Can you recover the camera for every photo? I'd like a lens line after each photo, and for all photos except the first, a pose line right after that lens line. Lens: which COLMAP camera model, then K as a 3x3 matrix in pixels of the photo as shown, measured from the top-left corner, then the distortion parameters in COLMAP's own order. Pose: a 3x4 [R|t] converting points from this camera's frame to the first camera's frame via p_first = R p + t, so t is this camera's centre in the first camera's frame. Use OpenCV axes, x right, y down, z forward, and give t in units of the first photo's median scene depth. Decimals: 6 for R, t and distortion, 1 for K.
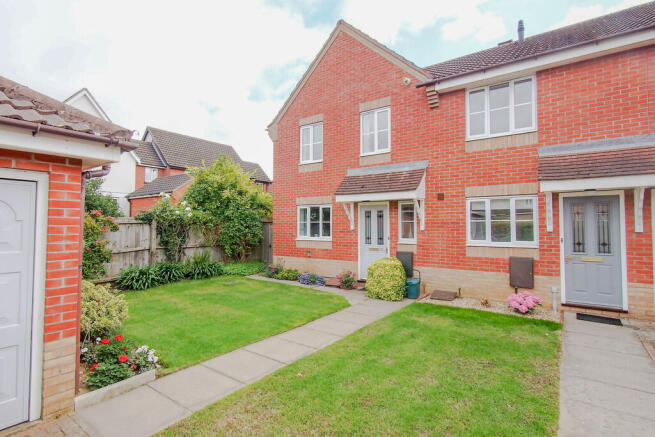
lens RADIAL K [[325.3, 0, 329.8], [0, 325.3, 215.1], [0, 0, 1]] dist [-0.000376, -0.000393]
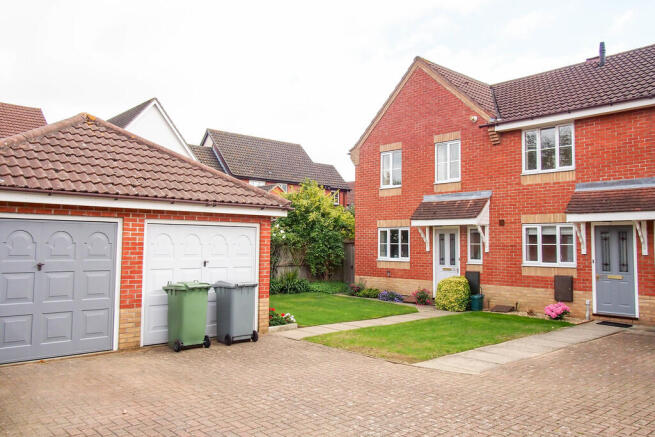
lens RADIAL K [[518.9, 0, 326.8], [0, 518.9, 215.2], [0, 0, 1]] dist [0.013989, 0.003846]
pose [[0.976457, -0.005118, -0.215652, 0.131550], [-0.000681, 0.999640, -0.026805, -0.033136], [0.215711, 0.026321, 0.976102, -0.882335]]
